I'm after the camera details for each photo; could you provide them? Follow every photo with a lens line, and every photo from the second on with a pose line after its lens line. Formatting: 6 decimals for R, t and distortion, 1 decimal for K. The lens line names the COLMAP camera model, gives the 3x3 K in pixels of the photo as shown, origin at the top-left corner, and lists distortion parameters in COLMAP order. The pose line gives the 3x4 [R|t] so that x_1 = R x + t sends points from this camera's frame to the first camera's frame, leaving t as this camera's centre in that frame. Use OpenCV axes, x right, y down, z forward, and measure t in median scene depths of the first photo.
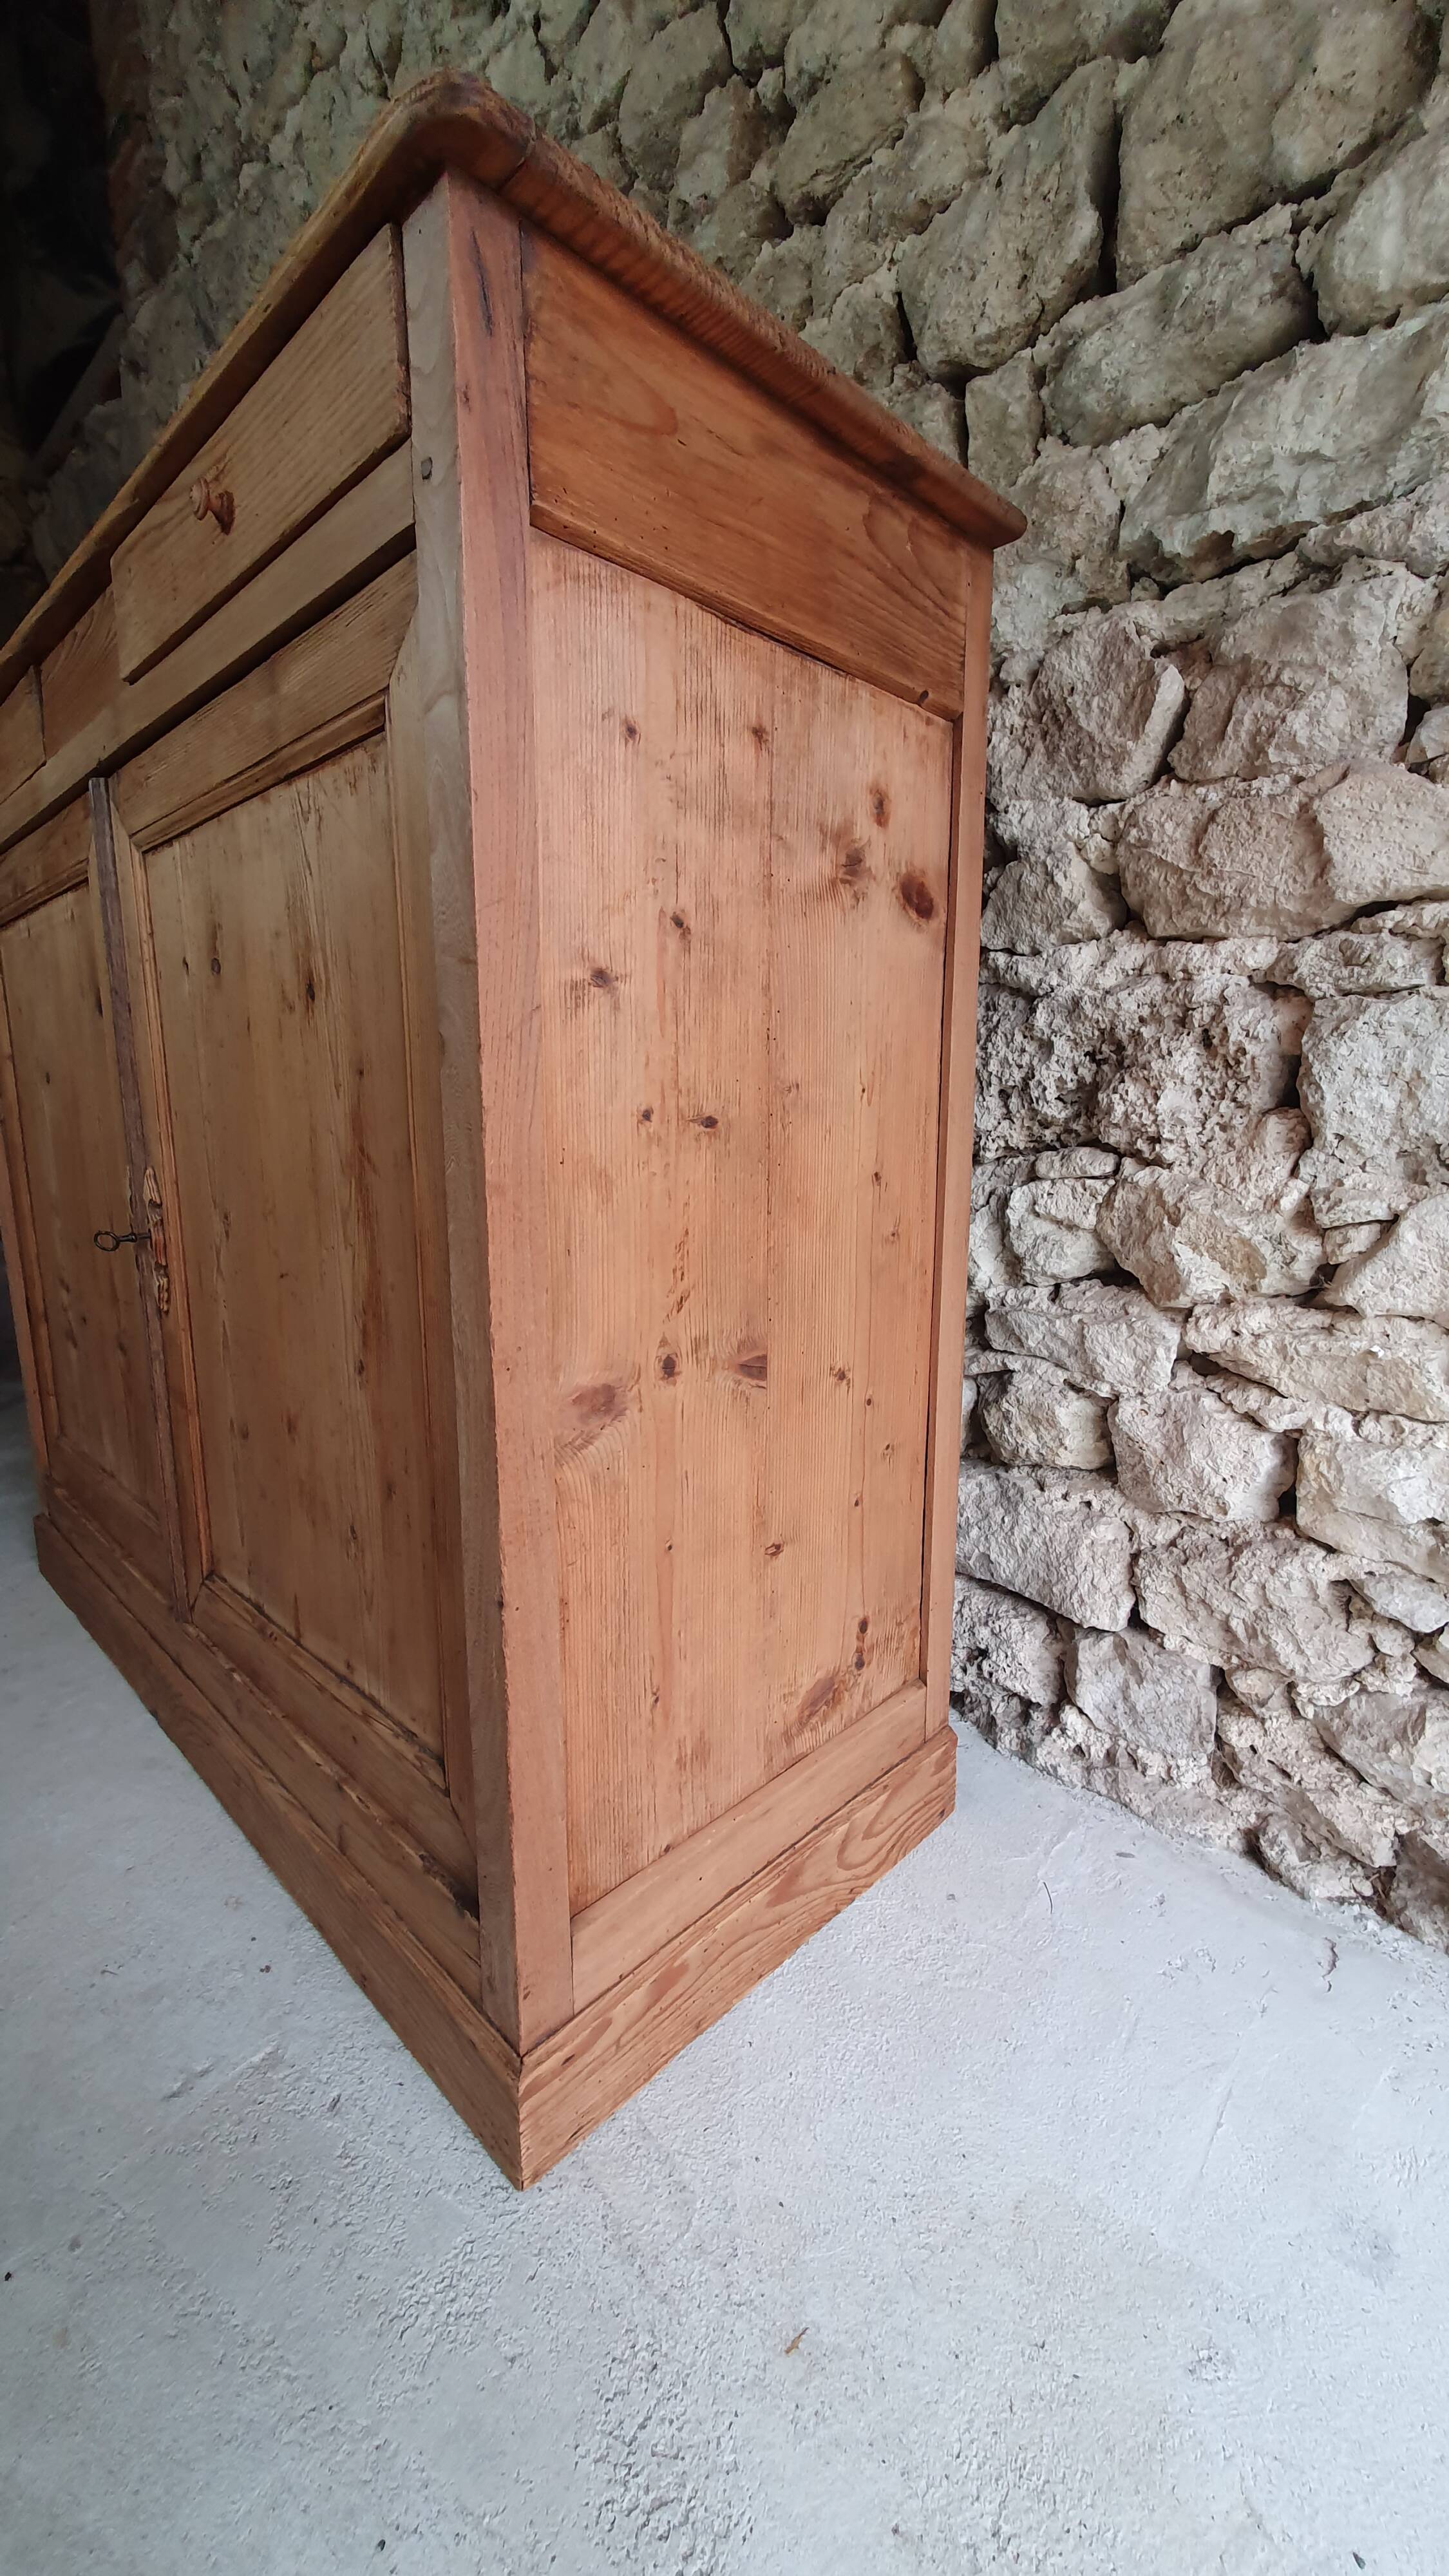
lens RADIAL K [[1023.3, 0, 724.5], [0, 1023.3, 1288.0], [0, 0, 1]] dist [0.011815, 0.000088]
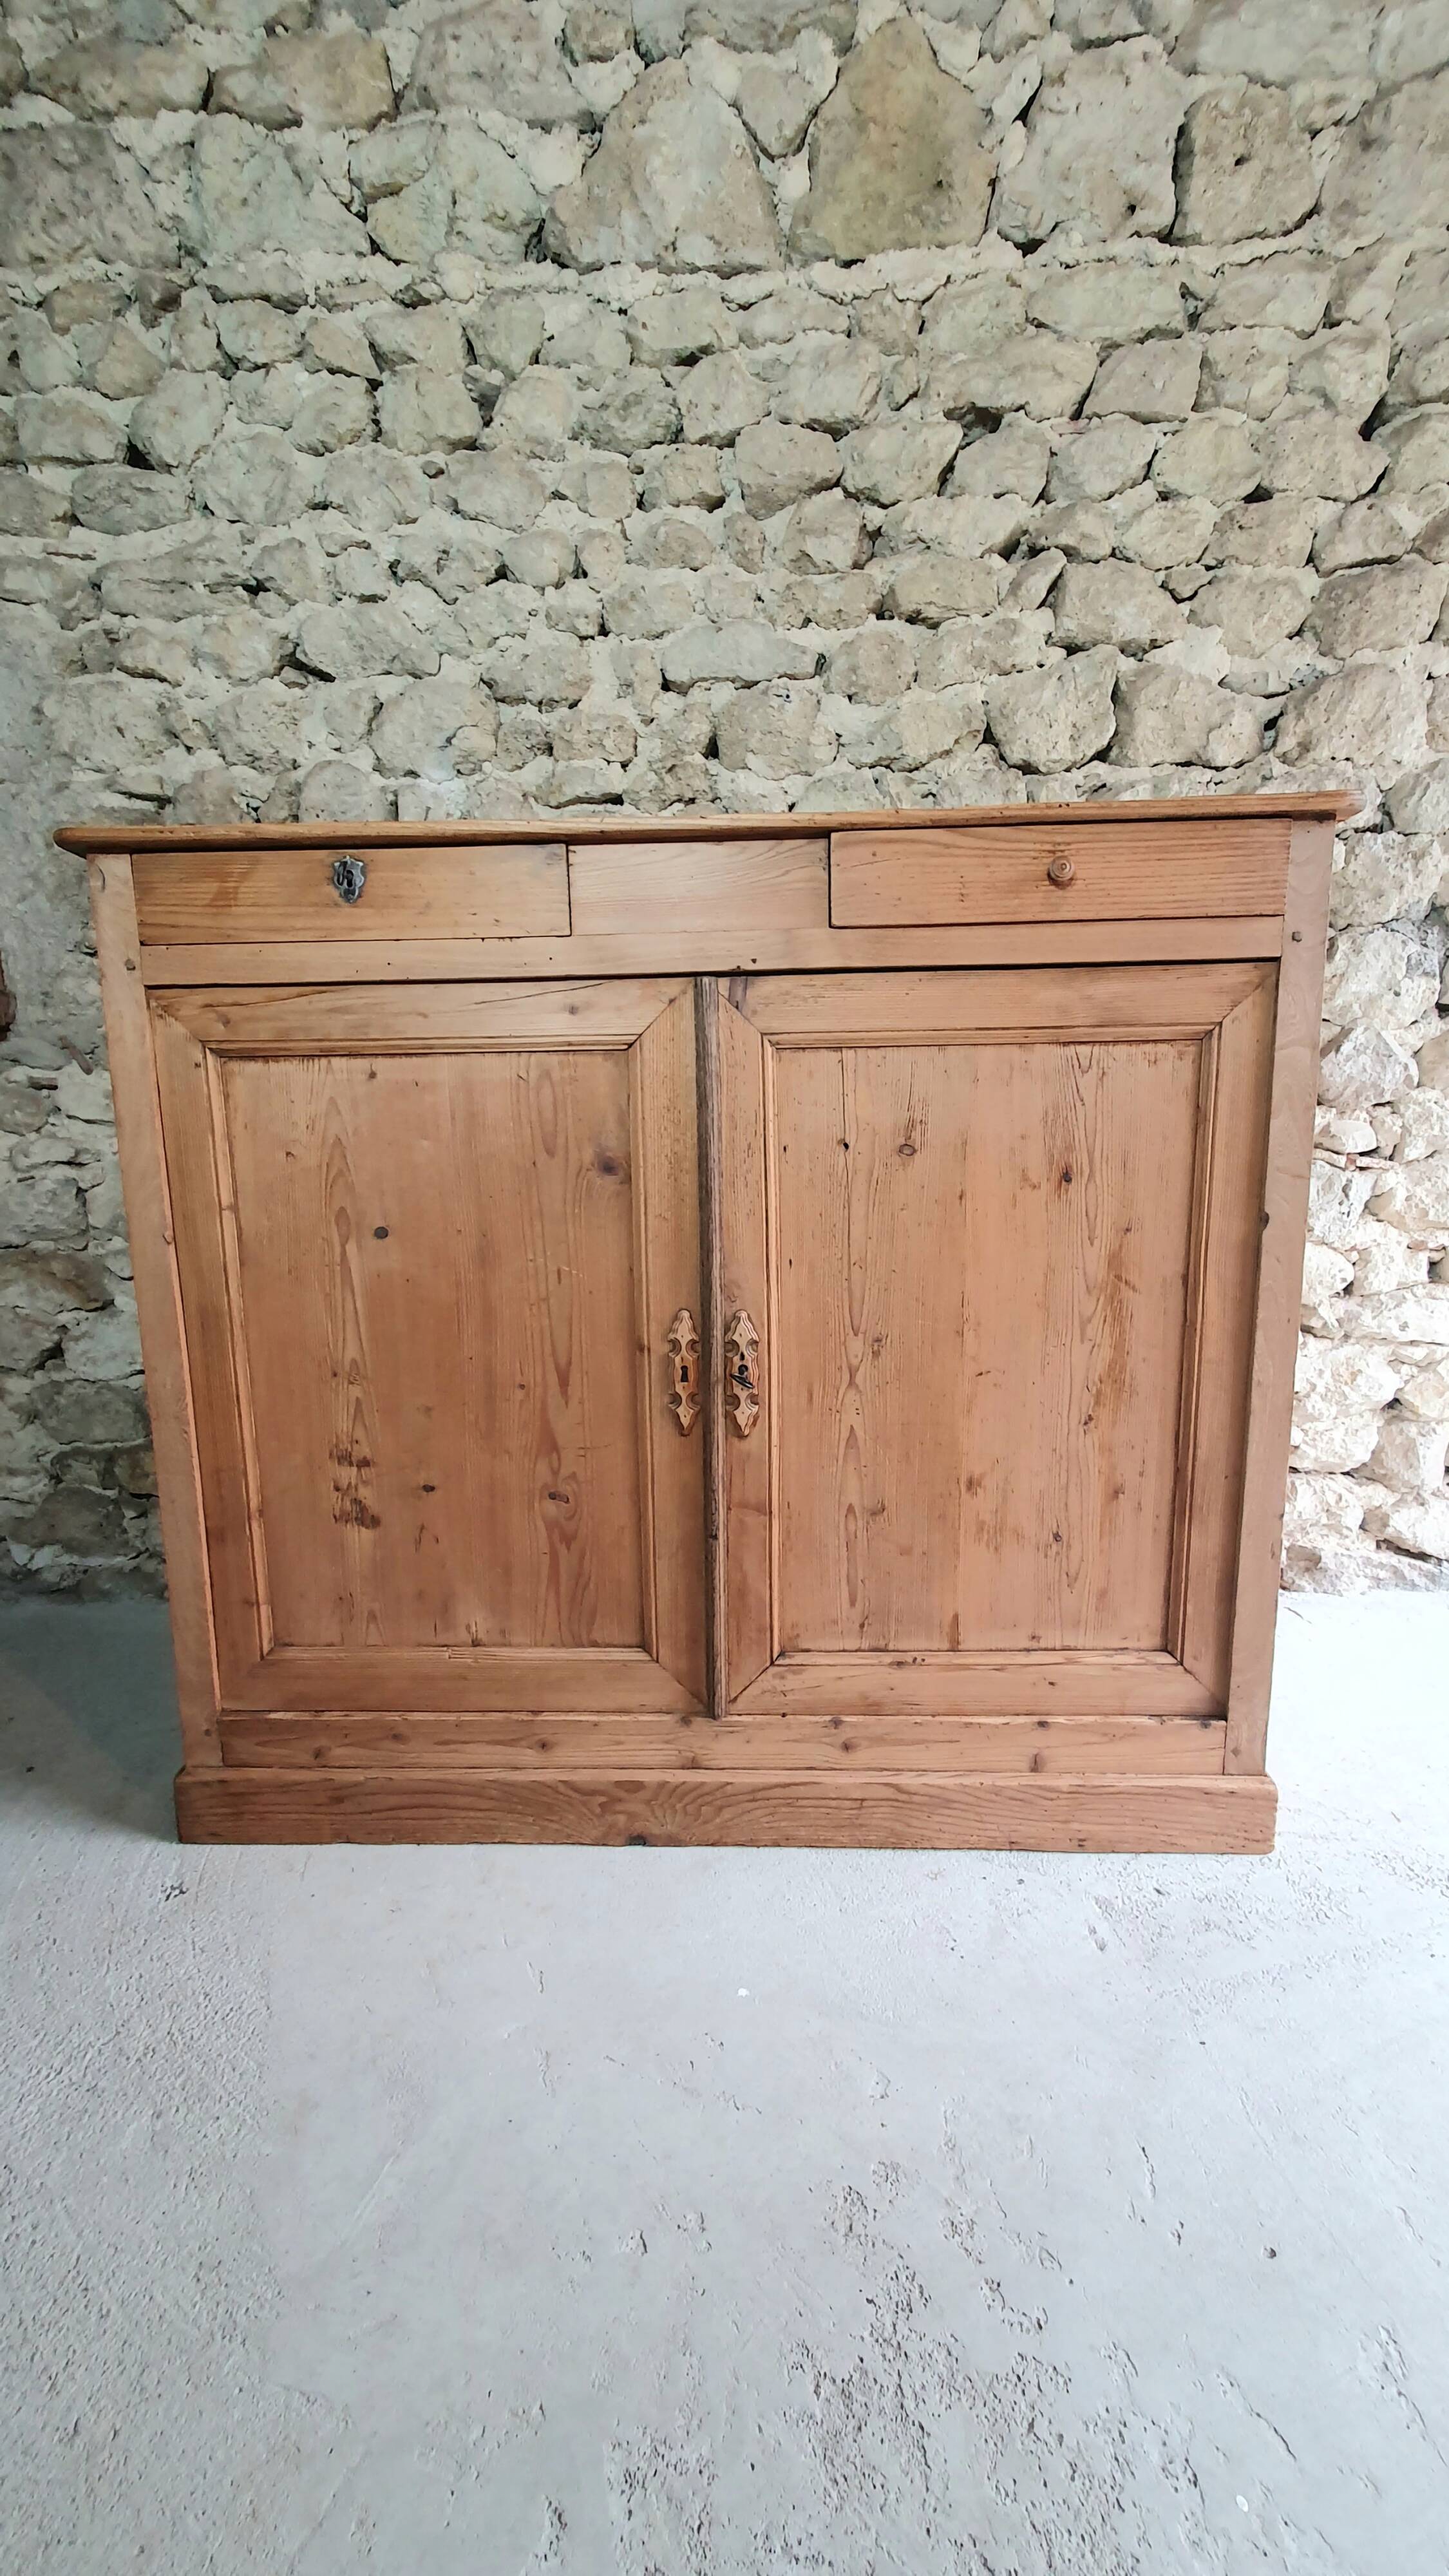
lens RADIAL K [[1071.0, 0, 712.6], [0, 1071.0, 1296.1], [0, 0, 1]] dist [0.001408, 0.000238]
pose [[0.733125, -0.119348, 0.669540, -1.516884], [0.131655, 0.990764, 0.032450, -0.185012], [-0.667229, 0.064358, 0.742067, 0.130821]]
